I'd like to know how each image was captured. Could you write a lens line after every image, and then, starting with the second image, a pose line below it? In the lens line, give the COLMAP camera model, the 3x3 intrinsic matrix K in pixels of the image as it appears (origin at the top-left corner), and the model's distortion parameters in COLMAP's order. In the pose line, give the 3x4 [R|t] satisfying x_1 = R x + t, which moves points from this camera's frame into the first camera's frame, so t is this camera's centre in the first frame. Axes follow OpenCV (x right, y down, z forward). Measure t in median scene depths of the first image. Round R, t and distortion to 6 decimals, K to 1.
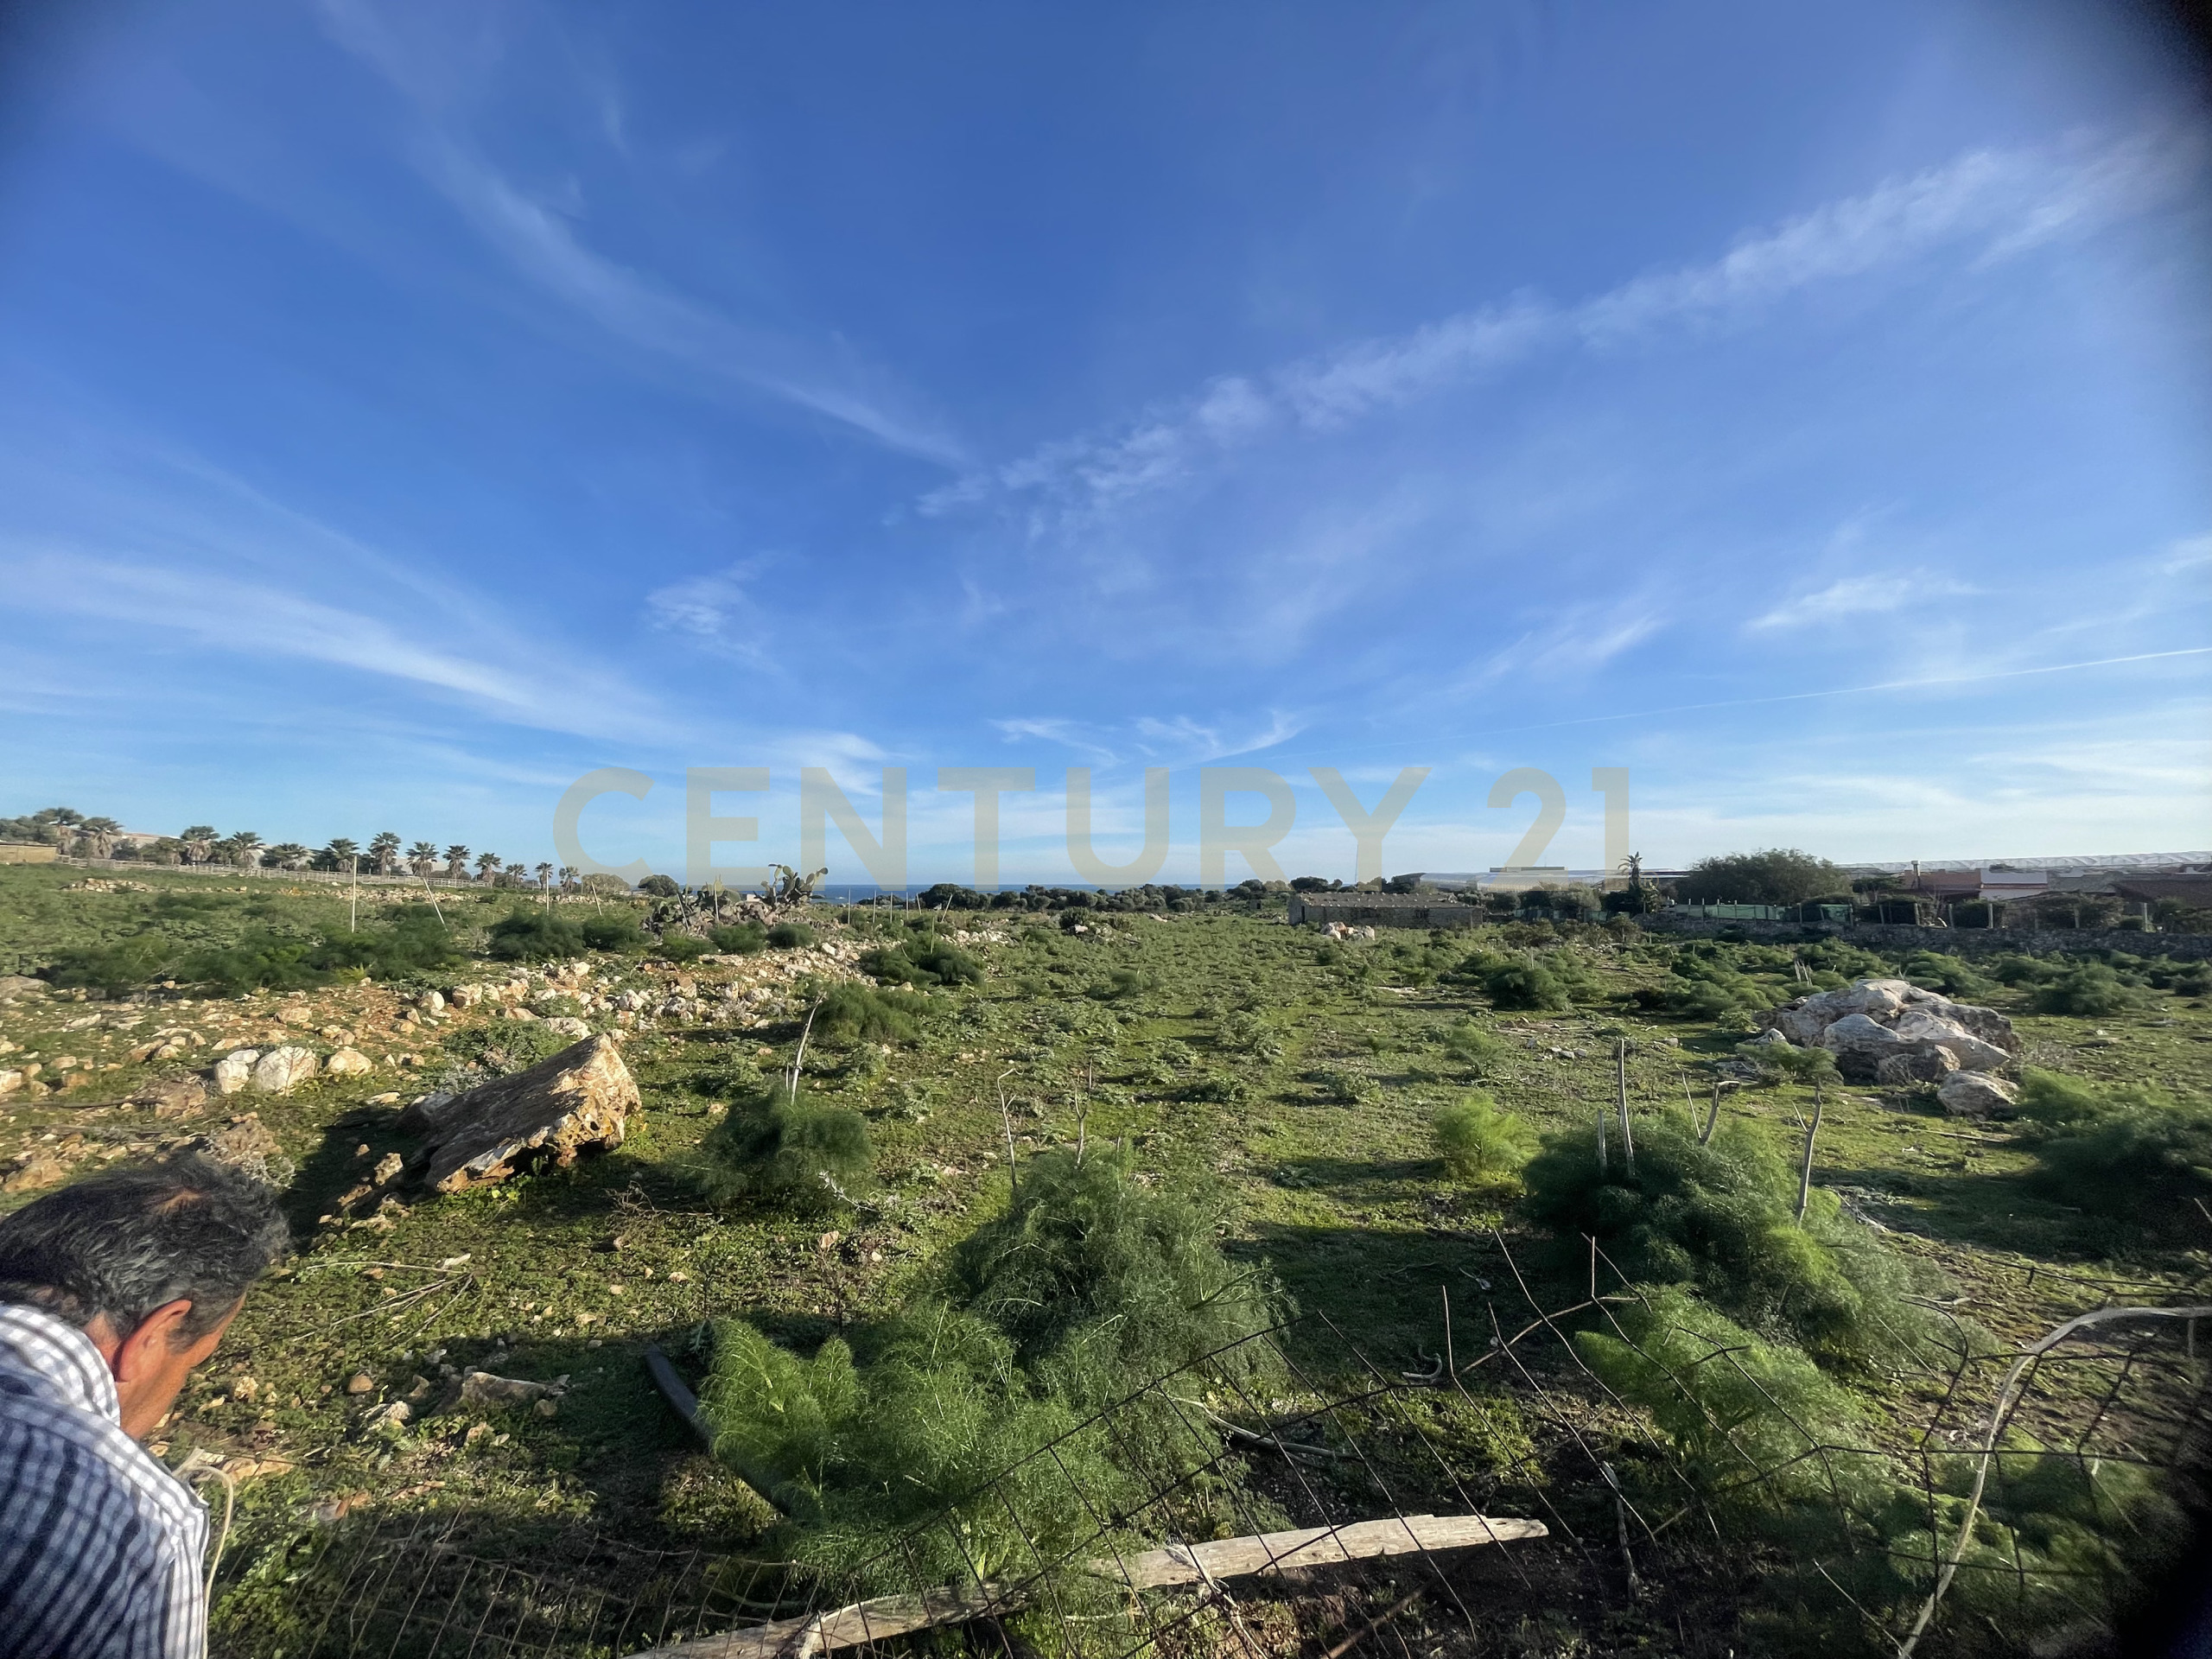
lens RADIAL K [[891.5, 0, 1116.1], [0, 891.5, 841.8], [0, 0, 1]] dist [-0.002819, -0.000488]
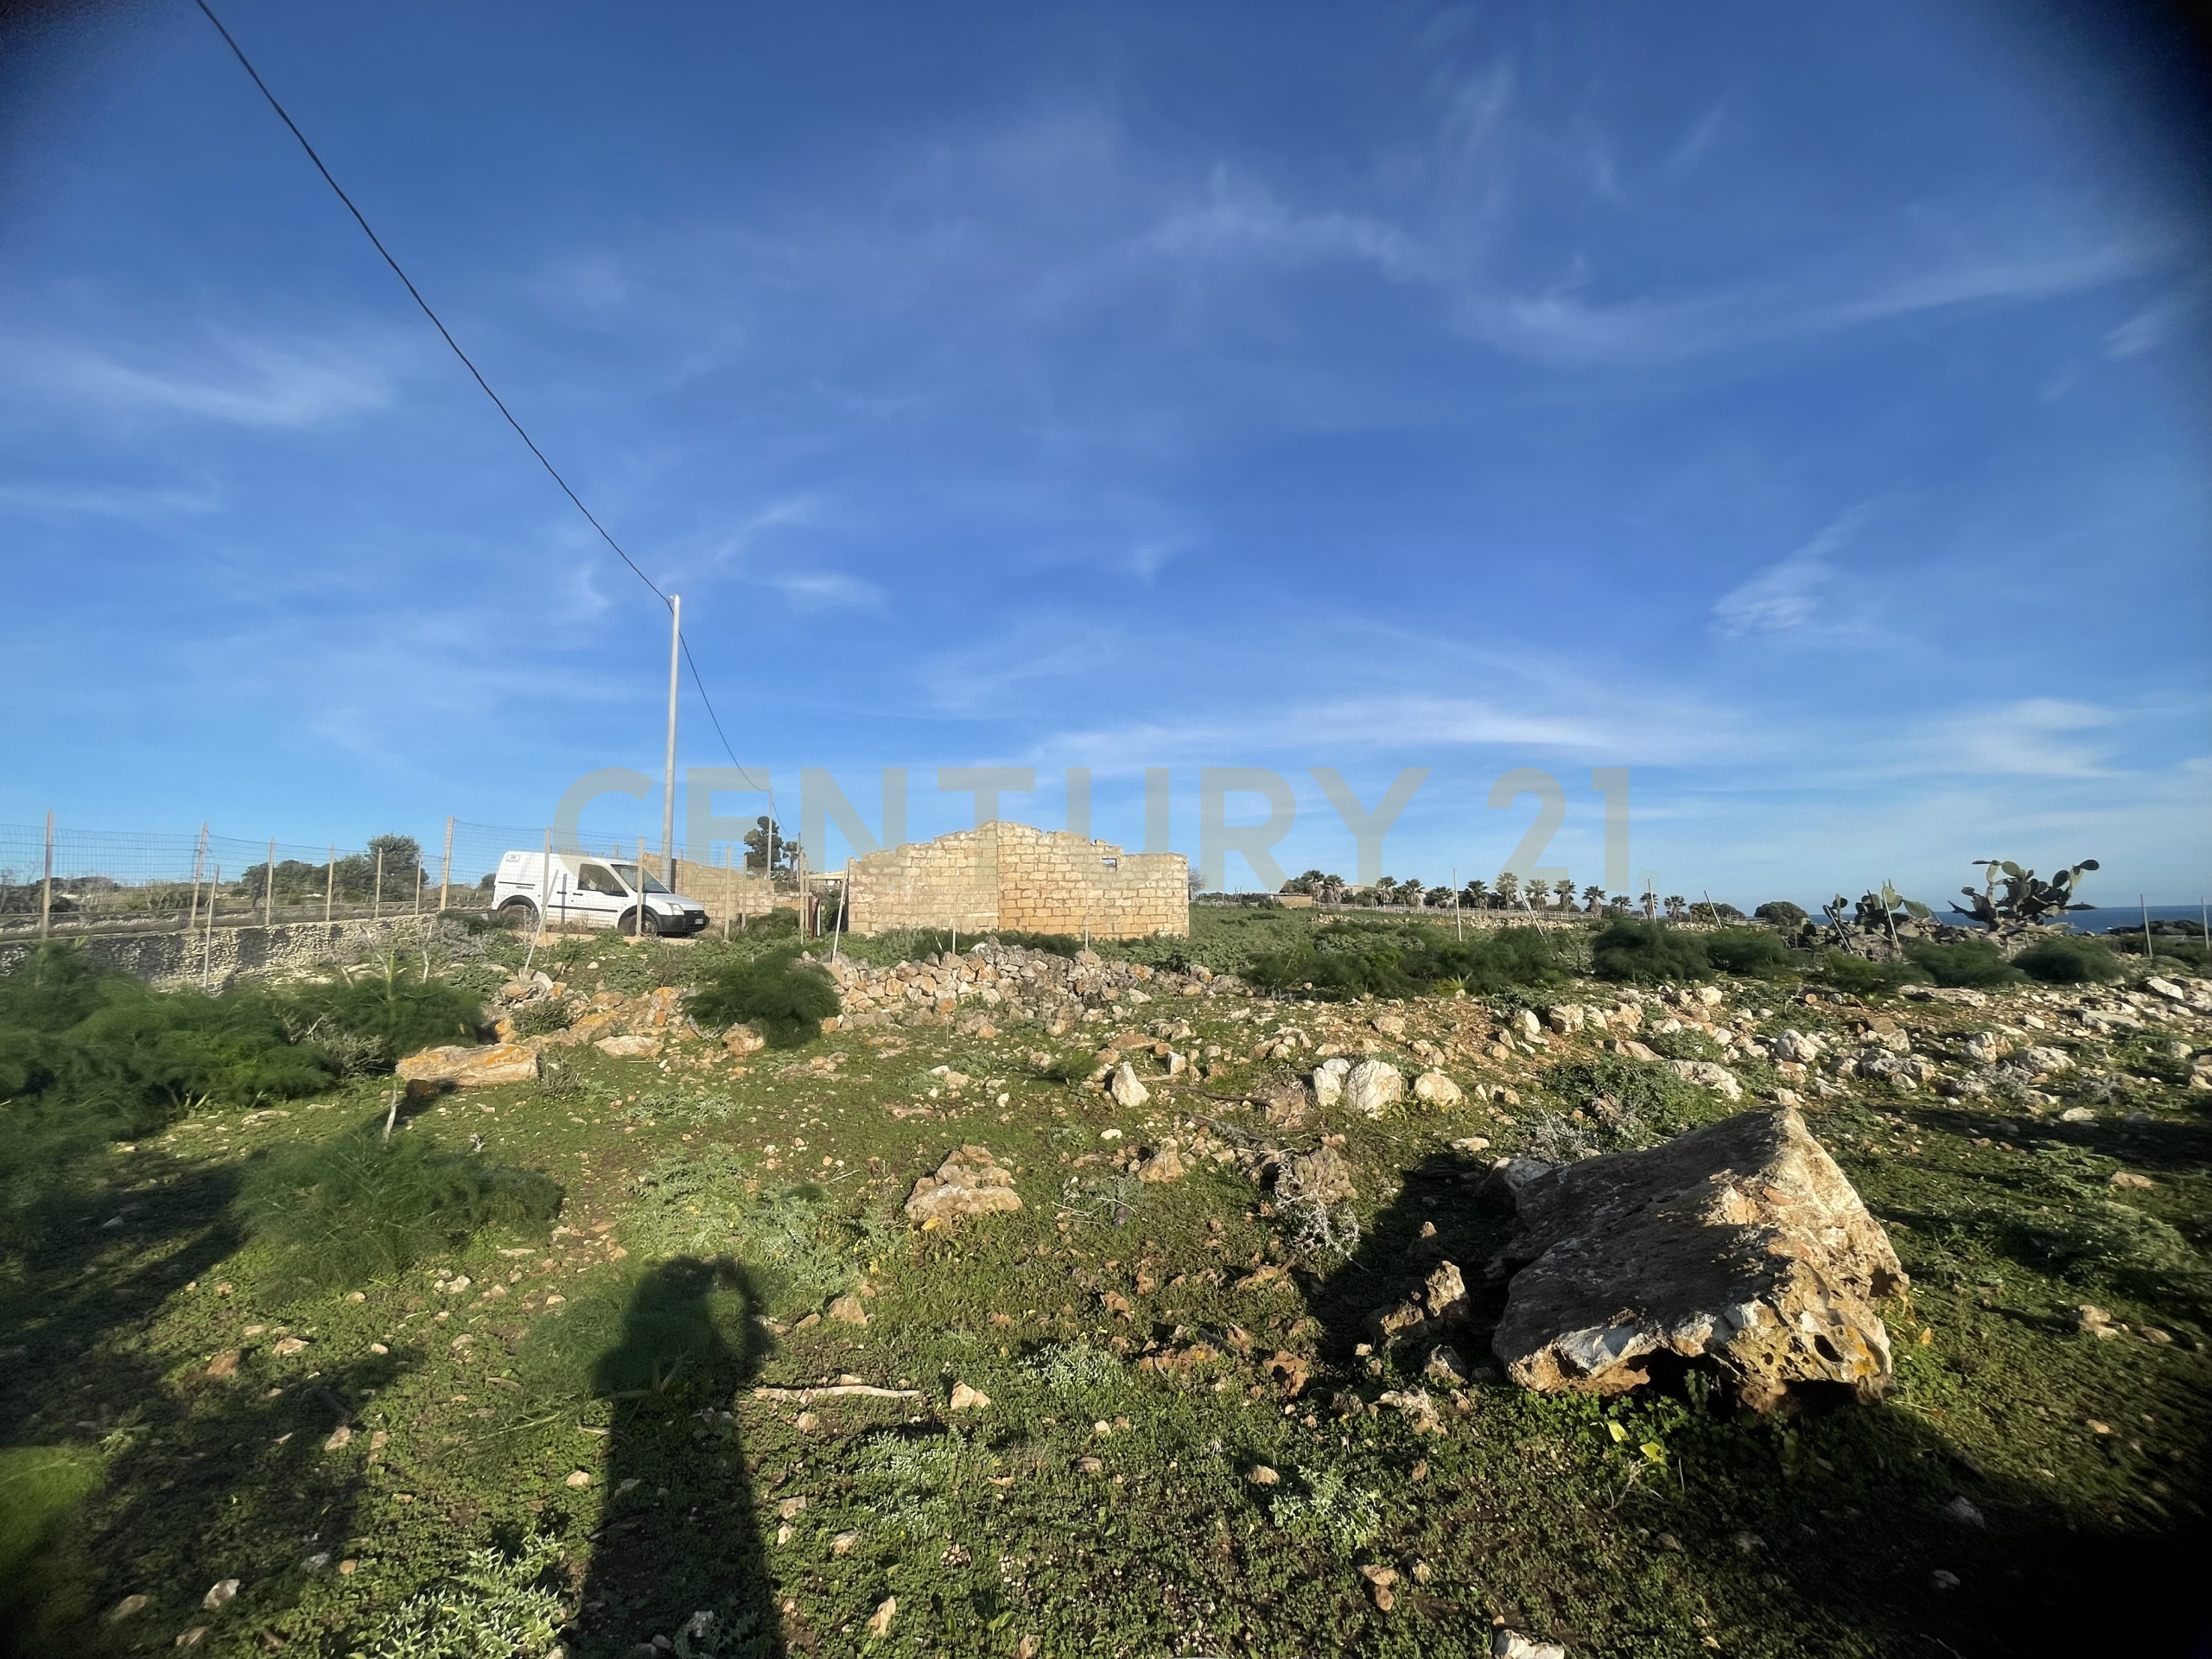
lens RADIAL K [[891.5, 0, 1102.7], [0, 891.5, 829.2], [0, 0, 1]] dist [-0.002819, -0.000488]
pose [[0.443551, -0.111202, -0.889324, -0.157010], [0.064719, 0.993656, -0.091969, 0.042005], [0.893909, -0.016763, 0.447935, 0.229307]]
